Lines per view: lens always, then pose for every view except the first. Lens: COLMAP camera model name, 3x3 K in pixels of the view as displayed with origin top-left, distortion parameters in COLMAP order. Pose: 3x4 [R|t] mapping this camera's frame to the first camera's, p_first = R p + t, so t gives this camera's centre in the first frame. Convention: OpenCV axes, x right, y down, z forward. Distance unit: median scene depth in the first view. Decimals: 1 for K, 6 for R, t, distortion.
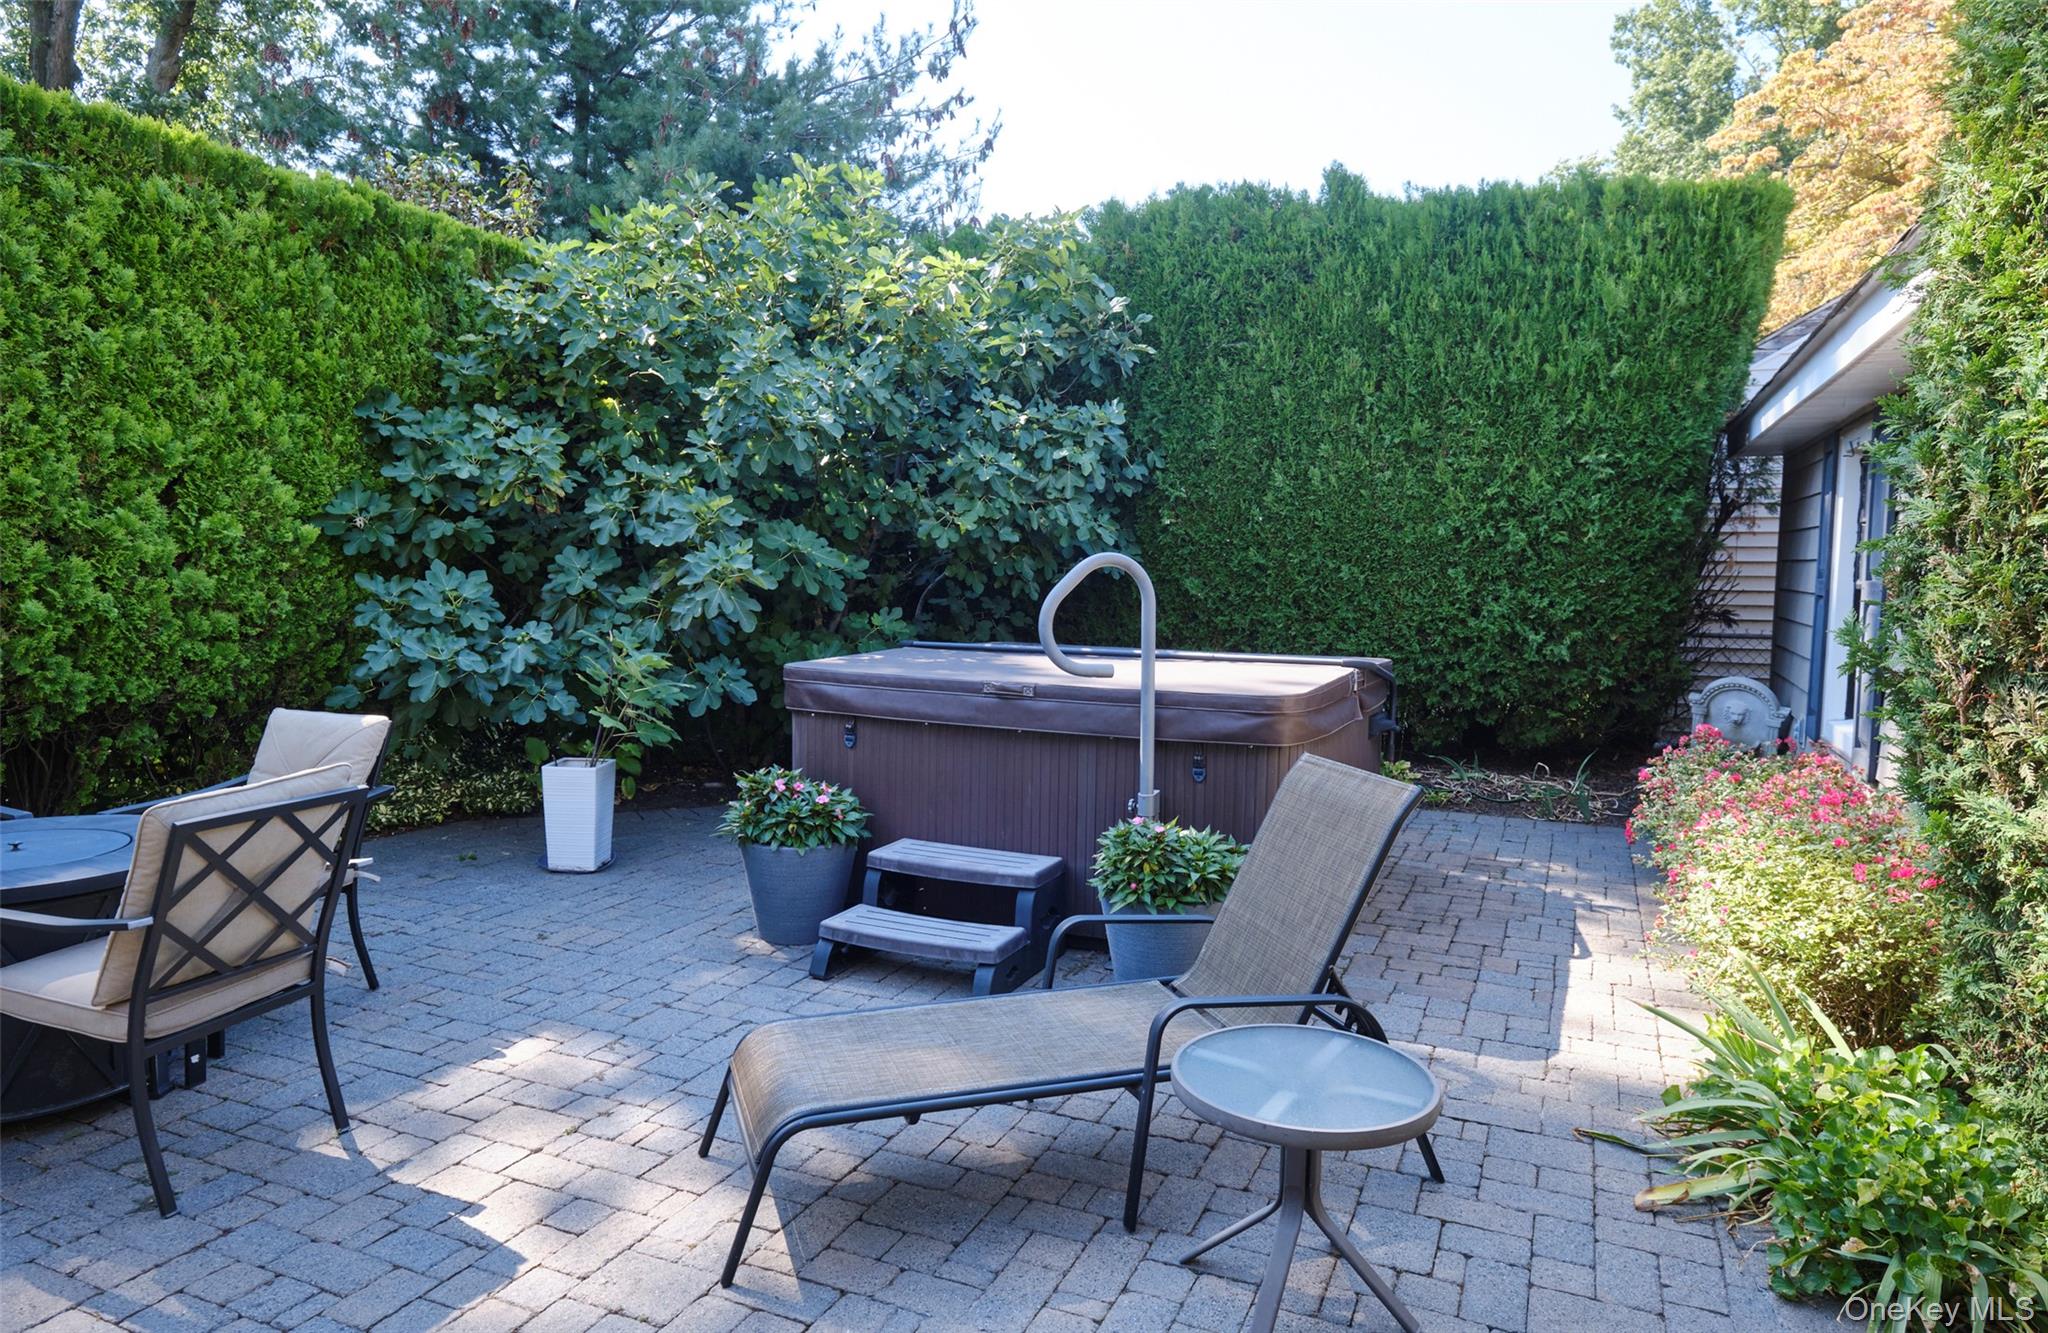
lens RADIAL K [[1285.8, 0, 1026.0], [0, 1285.8, 657.5], [0, 0, 1]] dist [0.004873, -0.000549]
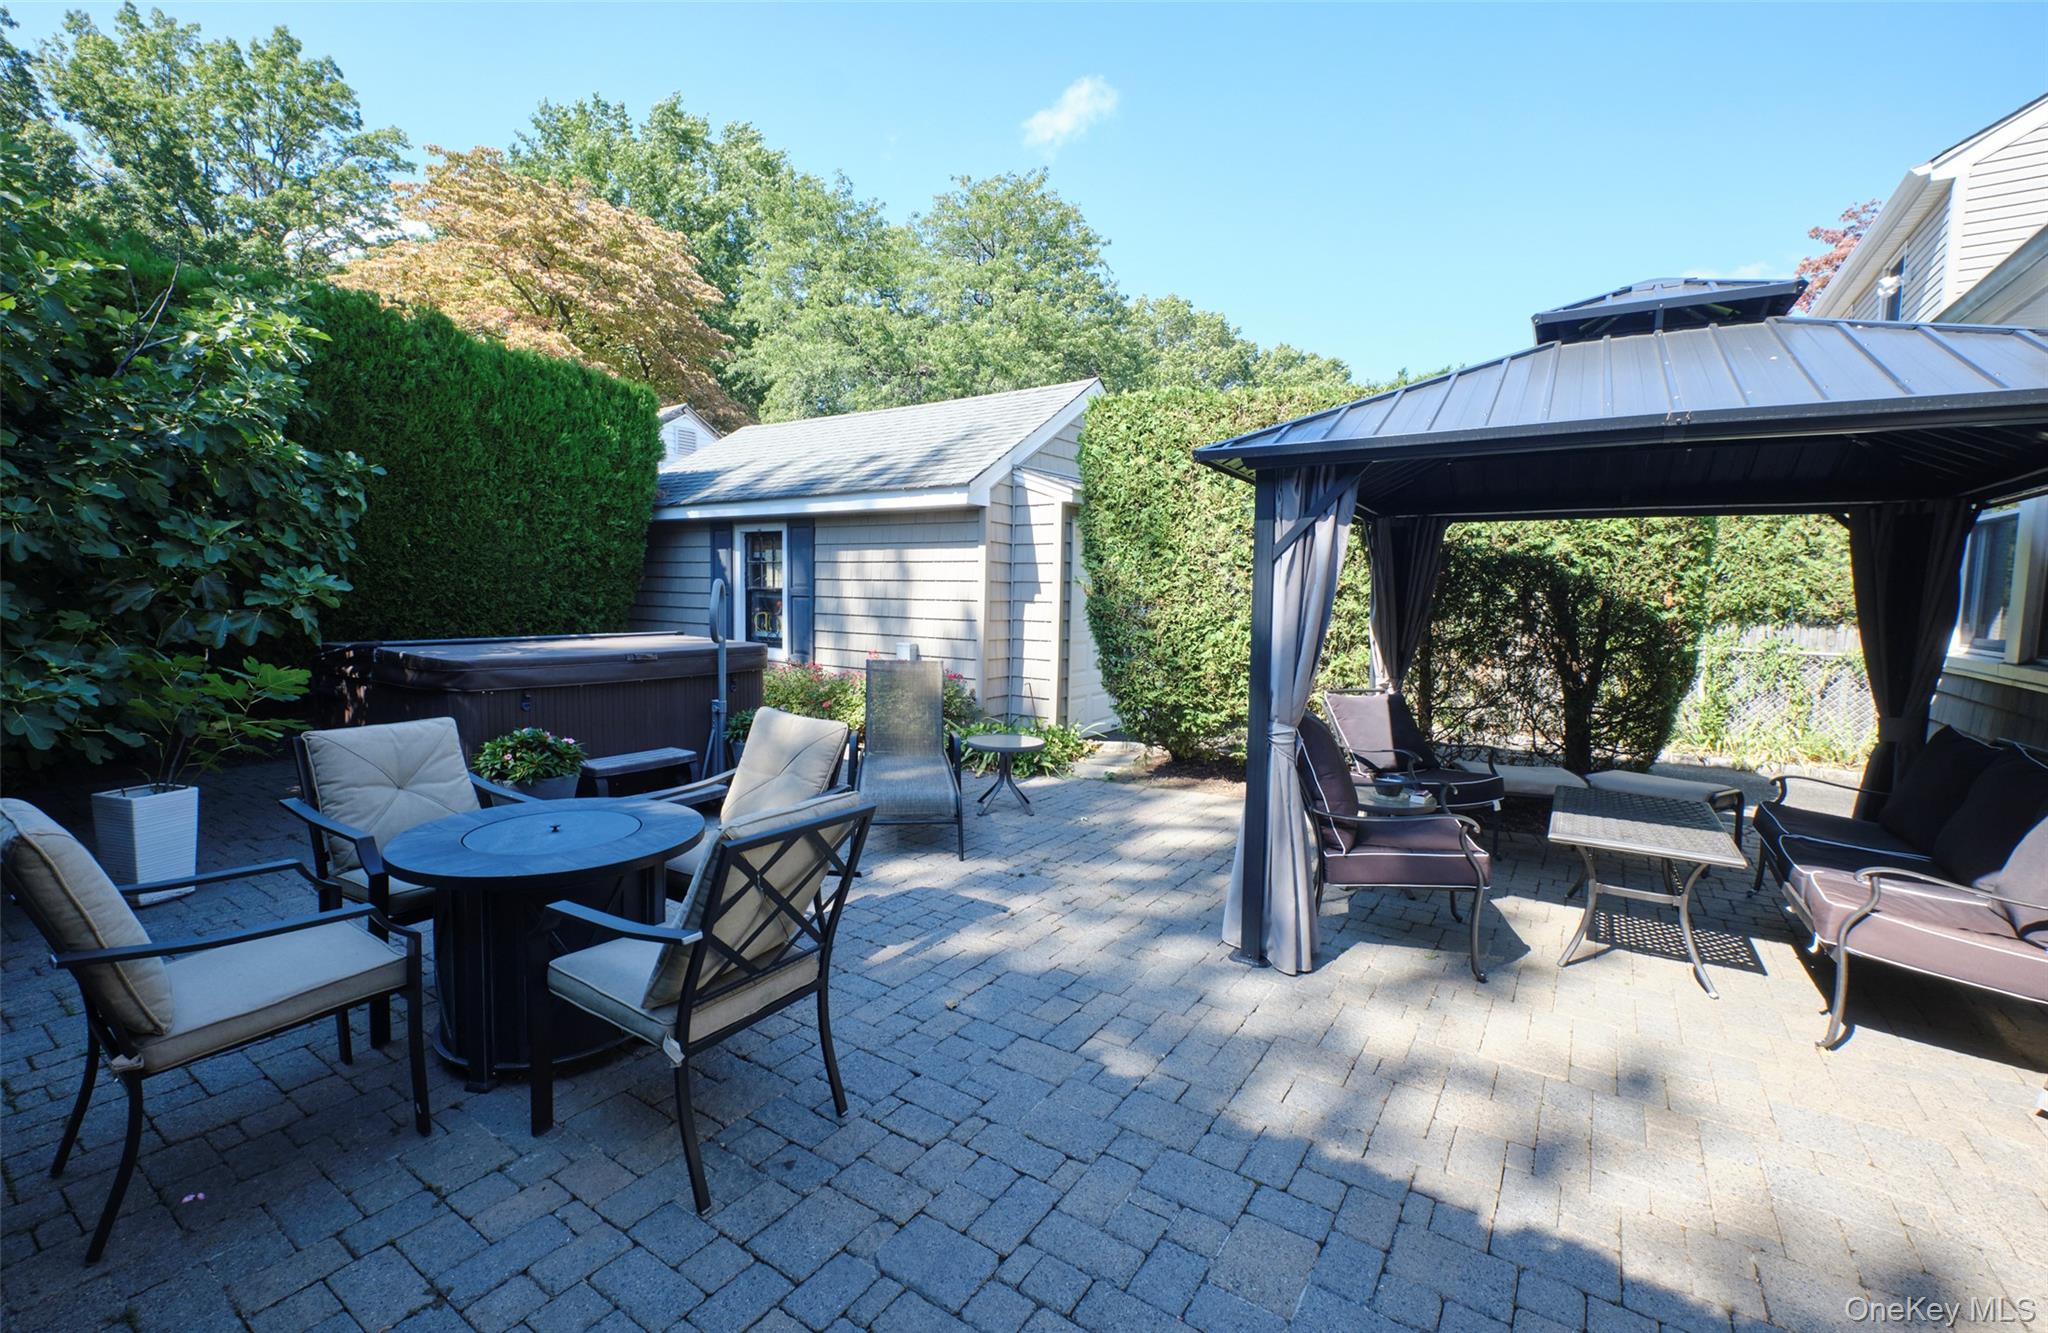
lens RADIAL K [[865.4, 0, 1021.7], [0, 865.4, 668.7], [0, 0, 1]] dist [-0.003096, -0.001290]
pose [[0.175934, -0.101358, 0.979170, -0.807322], [0.058499, 0.994004, 0.092383, -0.027941], [-0.982662, 0.041027, 0.180808, 0.224075]]
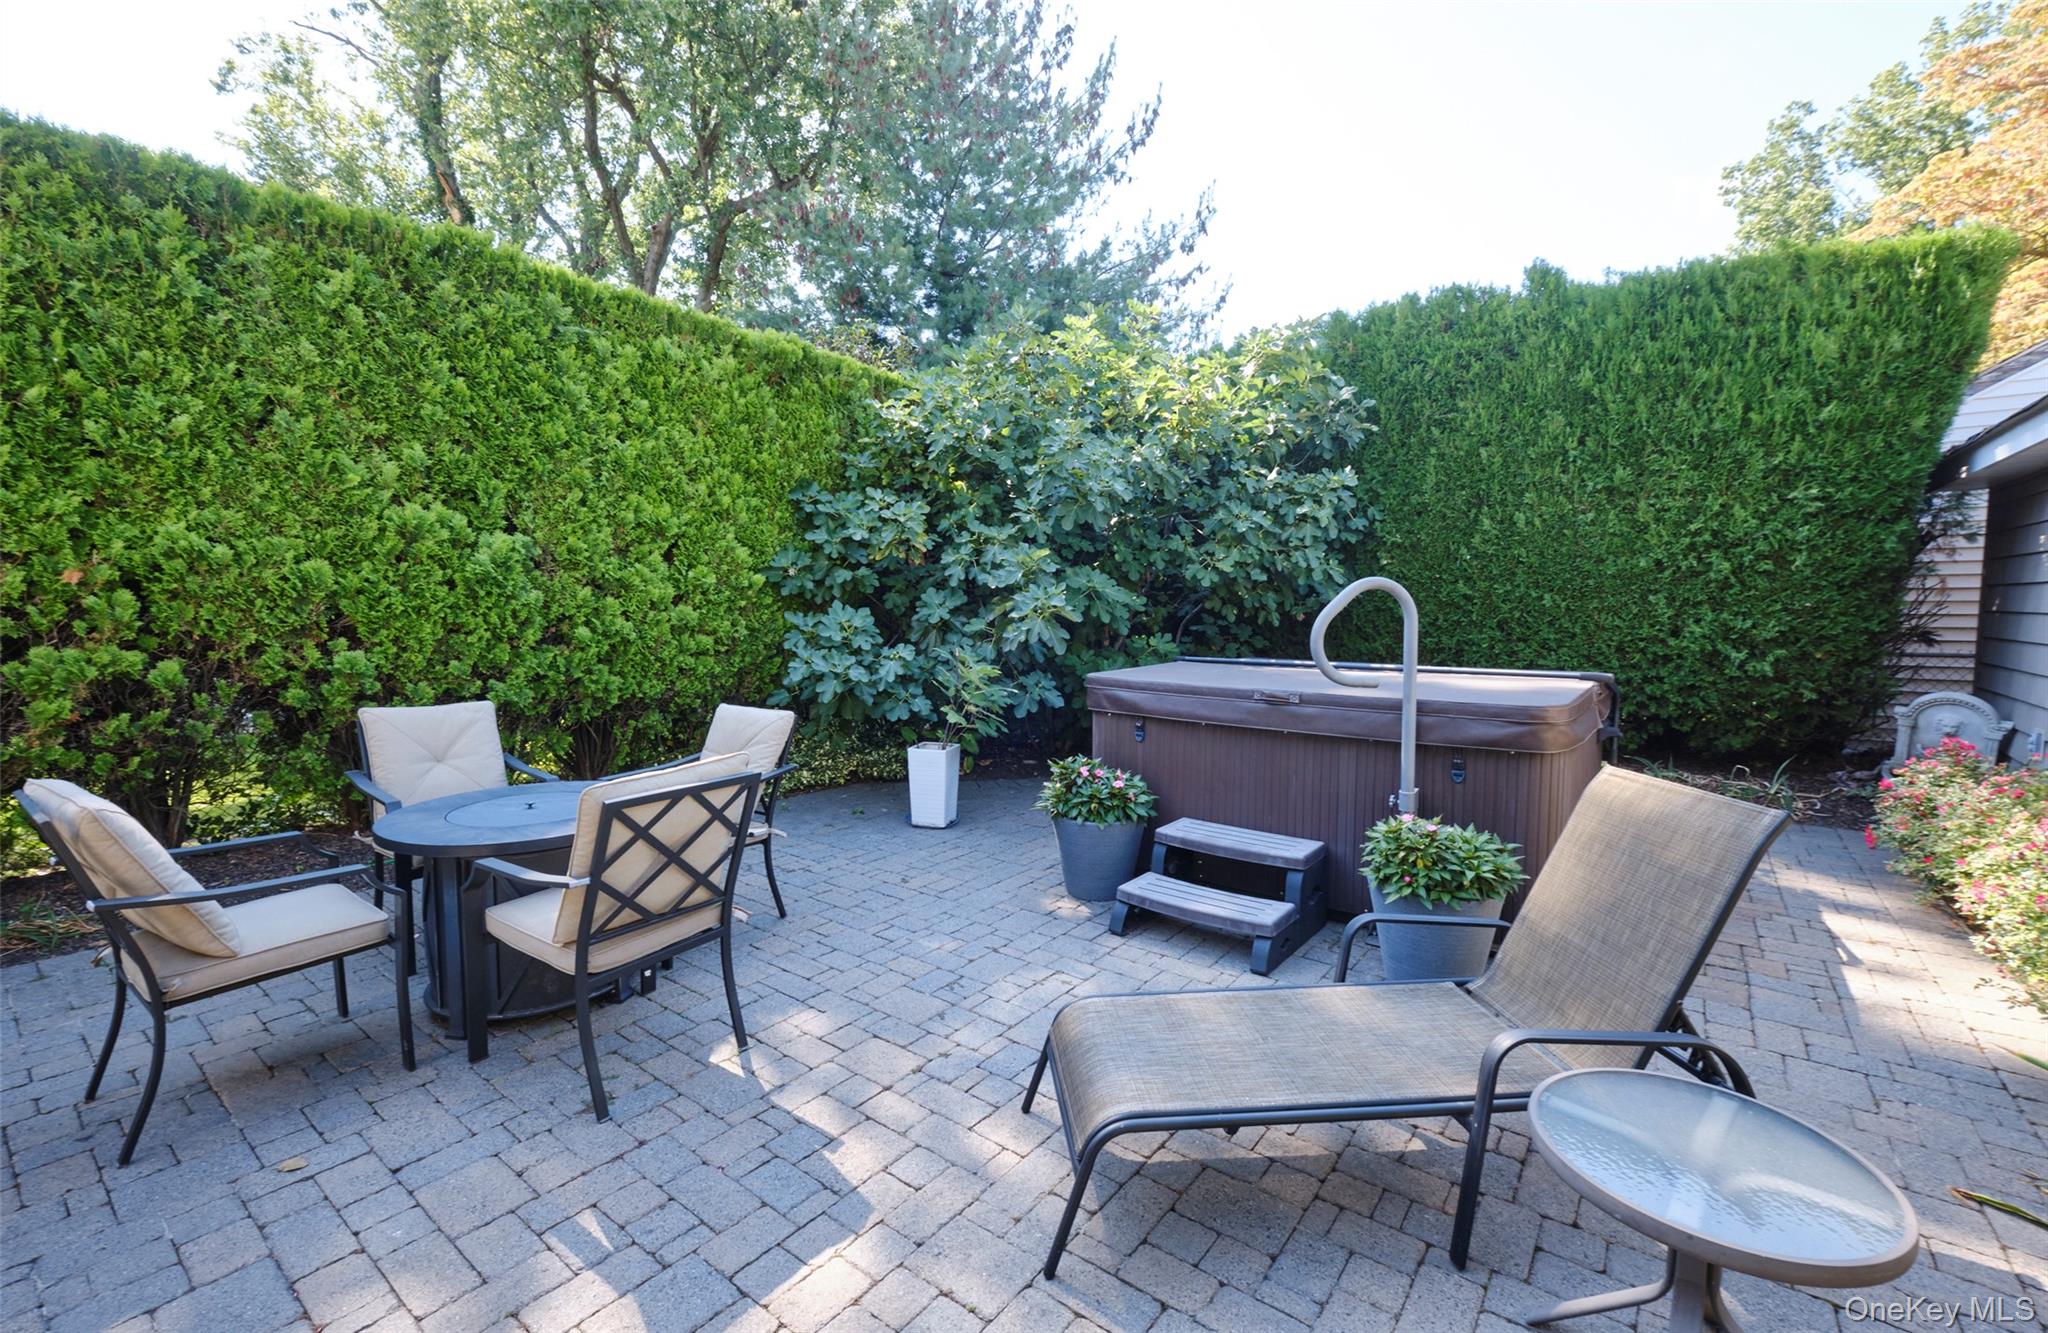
lens RADIAL K [[865.4, 0, 1021.5], [0, 865.4, 658.6], [0, 0, 1]] dist [-0.003096, -0.001290]
pose [[0.970086, 0.002701, -0.242747, -0.036682], [-0.006001, 0.999899, -0.012859, 0.001039], [0.242688, 0.013931, 0.970004, 0.132899]]
